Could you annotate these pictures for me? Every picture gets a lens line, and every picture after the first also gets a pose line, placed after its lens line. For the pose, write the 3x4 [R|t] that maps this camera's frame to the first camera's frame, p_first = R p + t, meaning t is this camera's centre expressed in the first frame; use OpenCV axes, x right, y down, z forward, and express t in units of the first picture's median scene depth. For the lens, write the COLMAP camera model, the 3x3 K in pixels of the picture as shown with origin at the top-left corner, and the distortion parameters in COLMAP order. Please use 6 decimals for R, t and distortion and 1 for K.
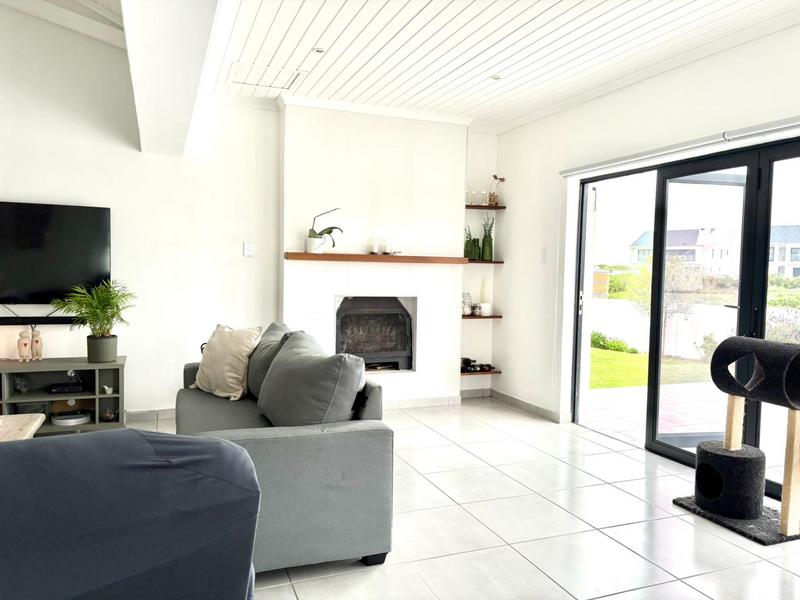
lens RADIAL K [[606.2, 0, 398.0], [0, 606.2, 302.7], [0, 0, 1]] dist [0.058366, -0.064087]
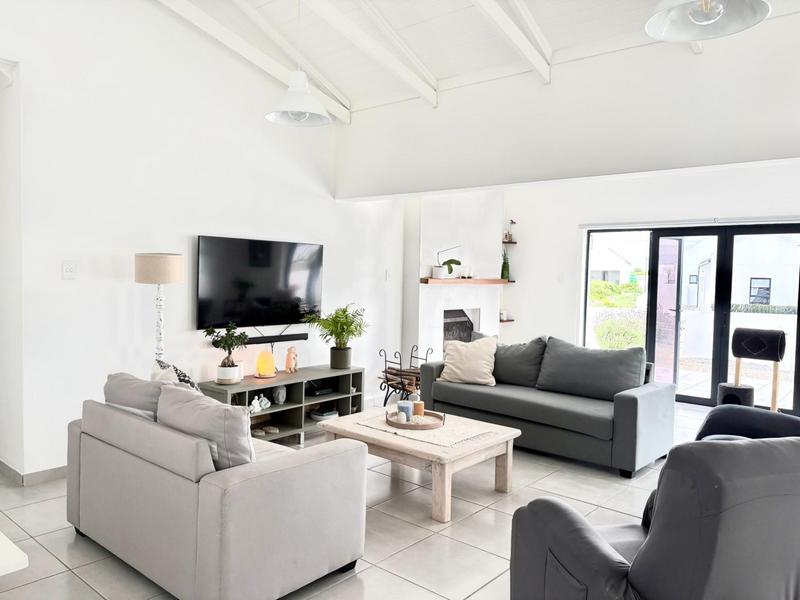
lens RADIAL K [[606.2, 0, 398.0], [0, 606.2, 302.7], [0, 0, 1]] dist [0.058366, -0.064087]
pose [[0.889915, -0.023253, 0.455533, -0.904762], [0.021753, 0.999727, 0.008535, -0.045530], [-0.455607, 0.002314, 0.890178, -0.164986]]
